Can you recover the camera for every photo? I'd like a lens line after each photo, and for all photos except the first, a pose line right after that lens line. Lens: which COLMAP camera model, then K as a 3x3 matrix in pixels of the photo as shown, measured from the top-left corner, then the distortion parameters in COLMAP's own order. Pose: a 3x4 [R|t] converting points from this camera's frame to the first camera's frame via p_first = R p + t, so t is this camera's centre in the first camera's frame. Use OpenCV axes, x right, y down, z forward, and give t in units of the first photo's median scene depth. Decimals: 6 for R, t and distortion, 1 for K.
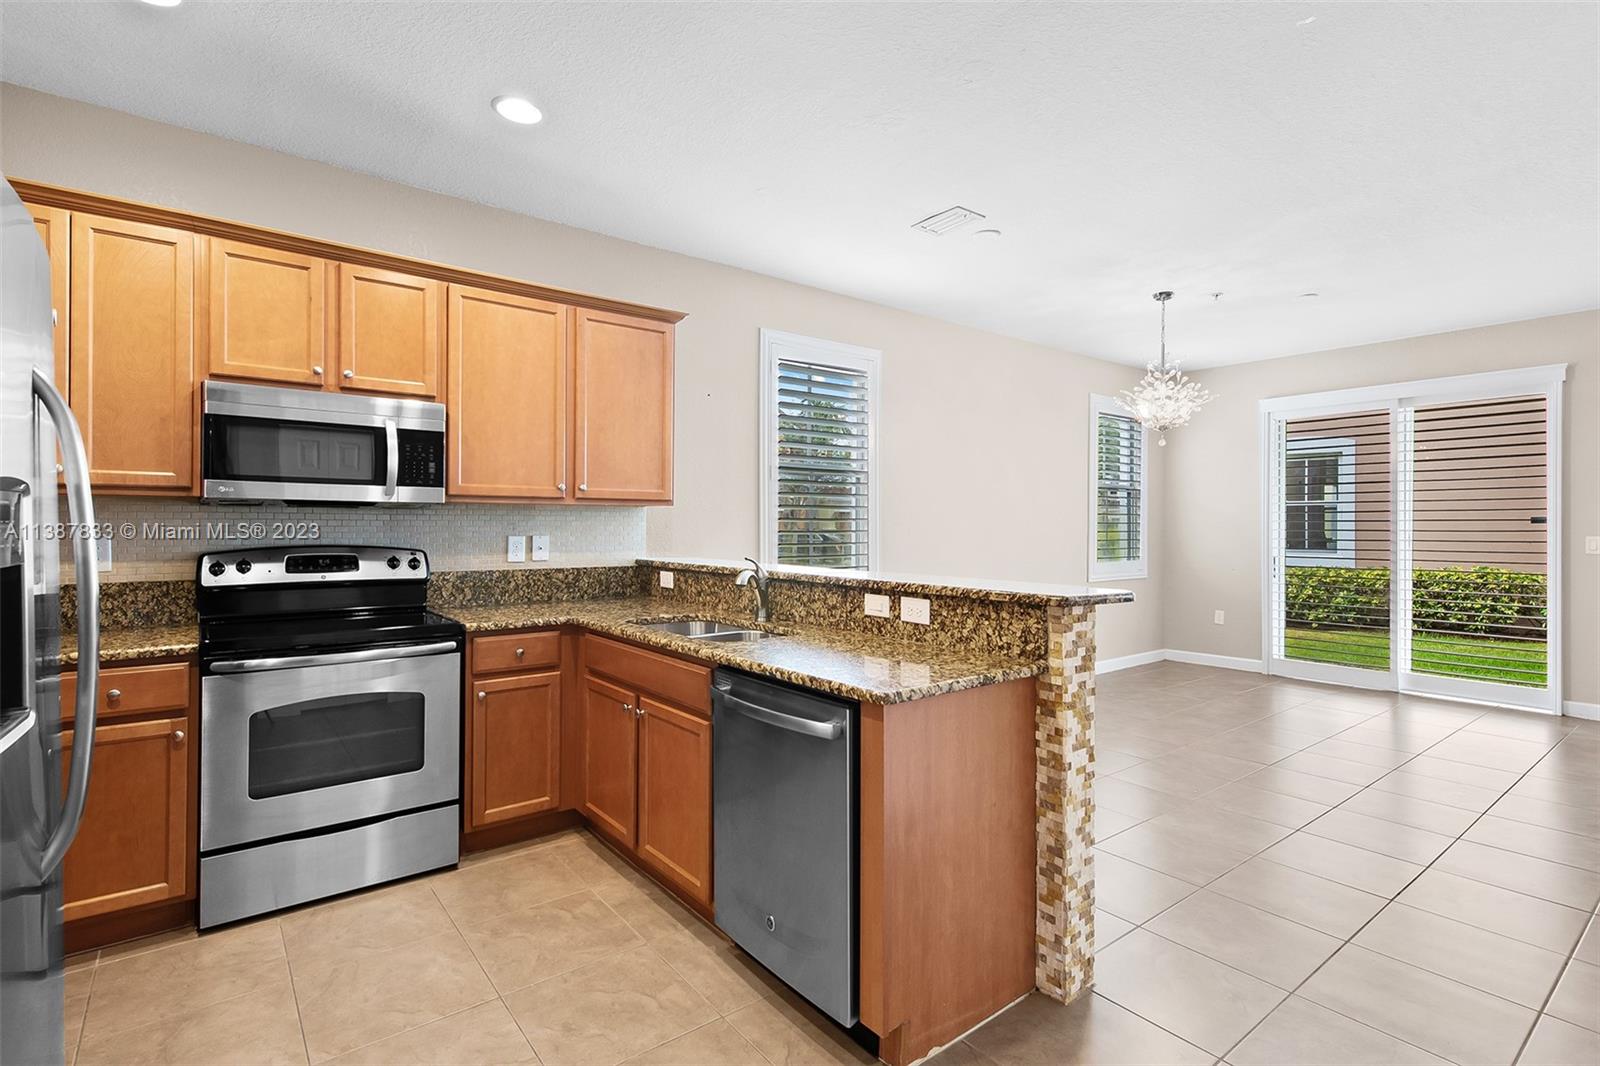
lens RADIAL K [[770.0, 0, 798.7], [0, 770.0, 526.5], [0, 0, 1]] dist [0.019139, -0.008177]
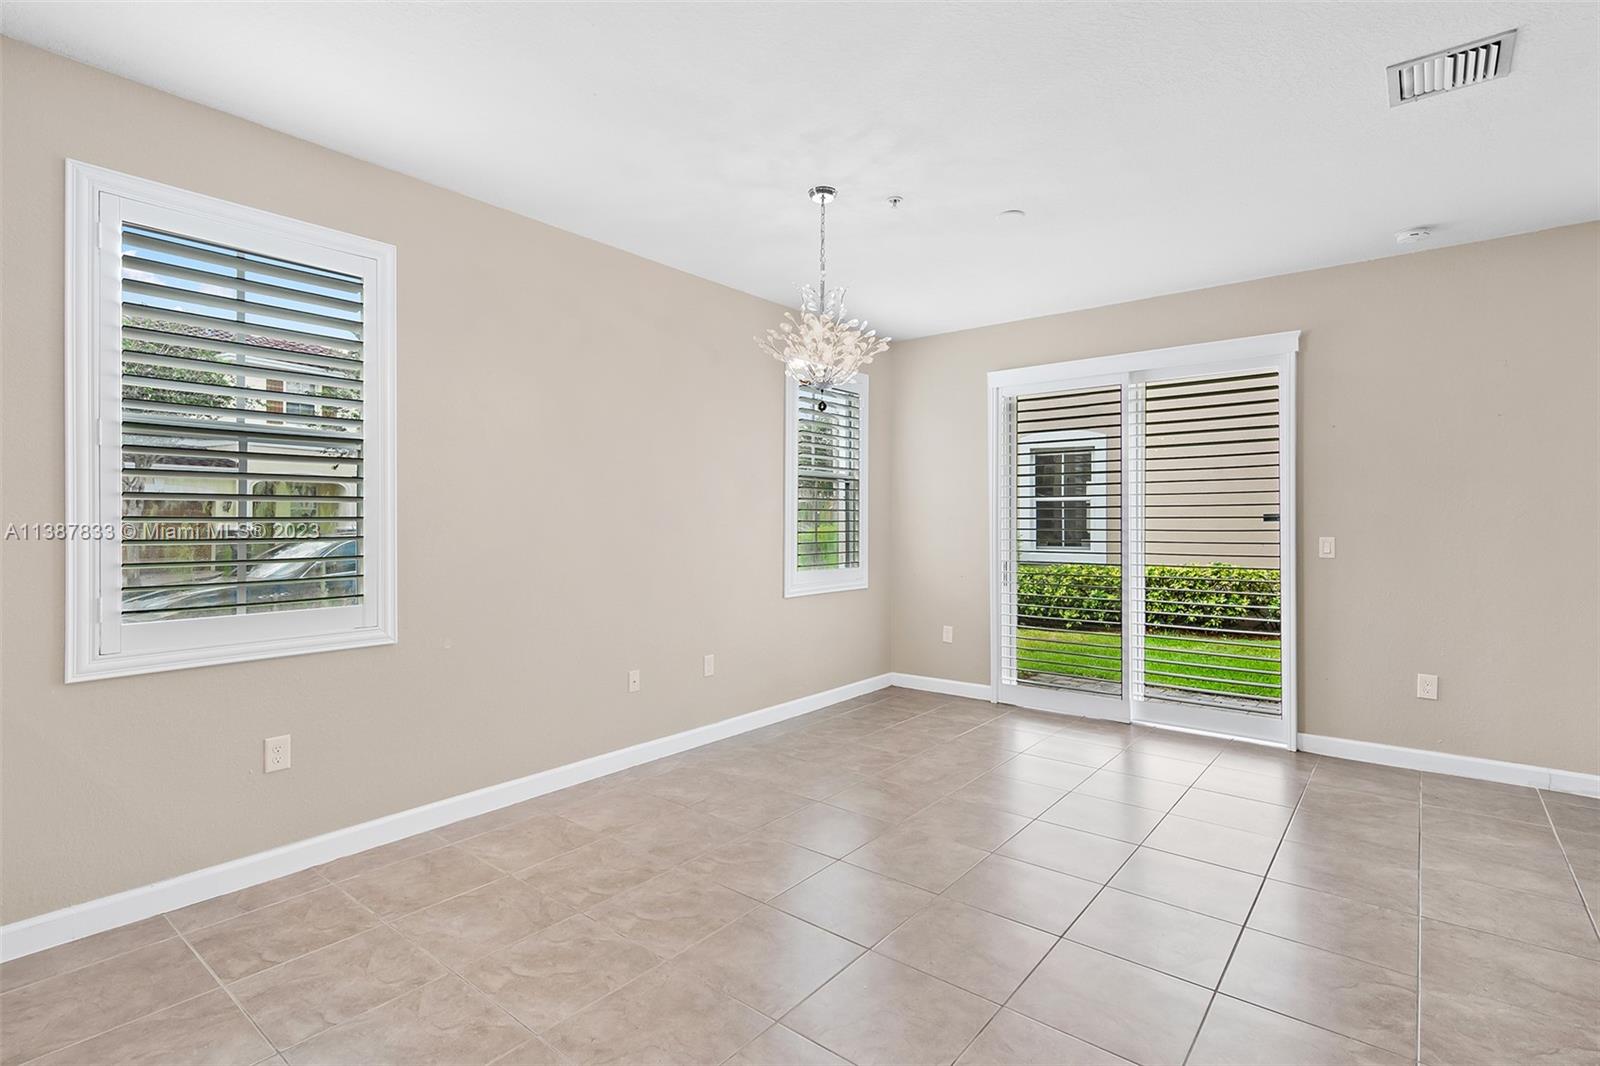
lens RADIAL K [[770.0, 0, 806.3], [0, 770.0, 522.4], [0, 0, 1]] dist [0.021643, 0.000307]
pose [[0.973051, -0.002782, 0.230572, 0.481814], [0.002645, 0.999996, 0.000901, -0.008902], [-0.230573, -0.000267, 0.973055, 0.537566]]
